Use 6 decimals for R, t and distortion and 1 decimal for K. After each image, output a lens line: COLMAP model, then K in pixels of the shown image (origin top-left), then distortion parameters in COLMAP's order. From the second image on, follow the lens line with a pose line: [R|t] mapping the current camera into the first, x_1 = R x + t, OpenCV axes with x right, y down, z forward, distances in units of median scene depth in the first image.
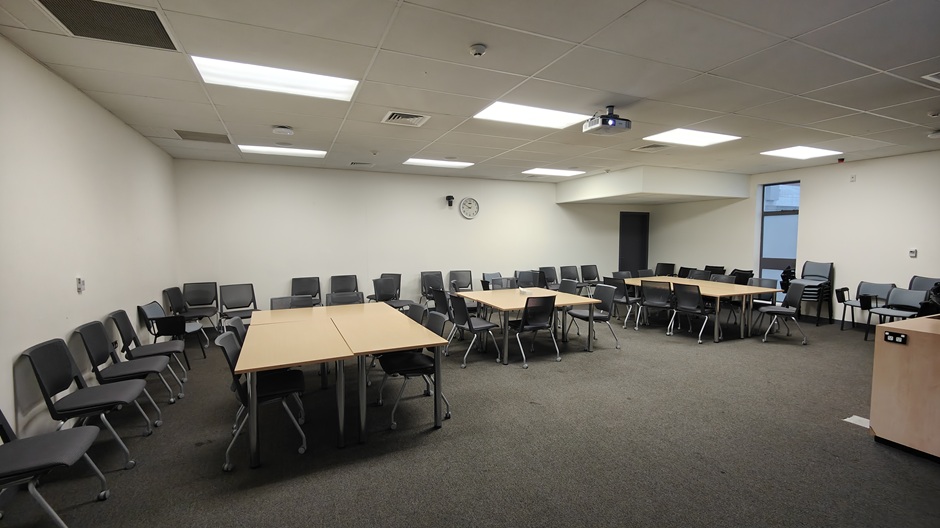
lens RADIAL K [[416.5, 0, 468.5], [0, 416.5, 265.3], [0, 0, 1]] dist [0.028810, -0.000153]
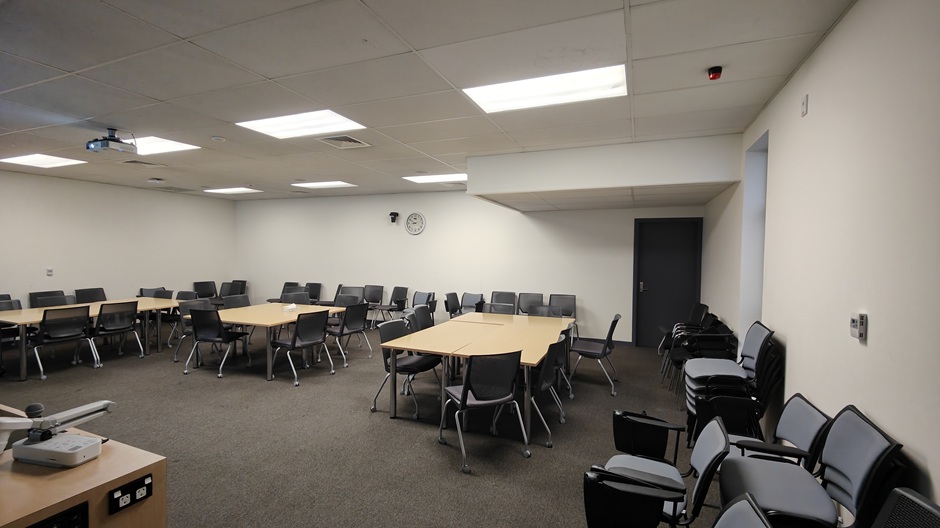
lens RADIAL K [[416.5, 0, 470.0], [0, 416.5, 263.2], [0, 0, 1]] dist [0.028810, -0.000153]
pose [[0.678166, 0.031498, -0.734234, 0.825081], [-0.060251, 0.998101, -0.012832, -0.041225], [0.732435, 0.052940, 0.678776, 0.448718]]
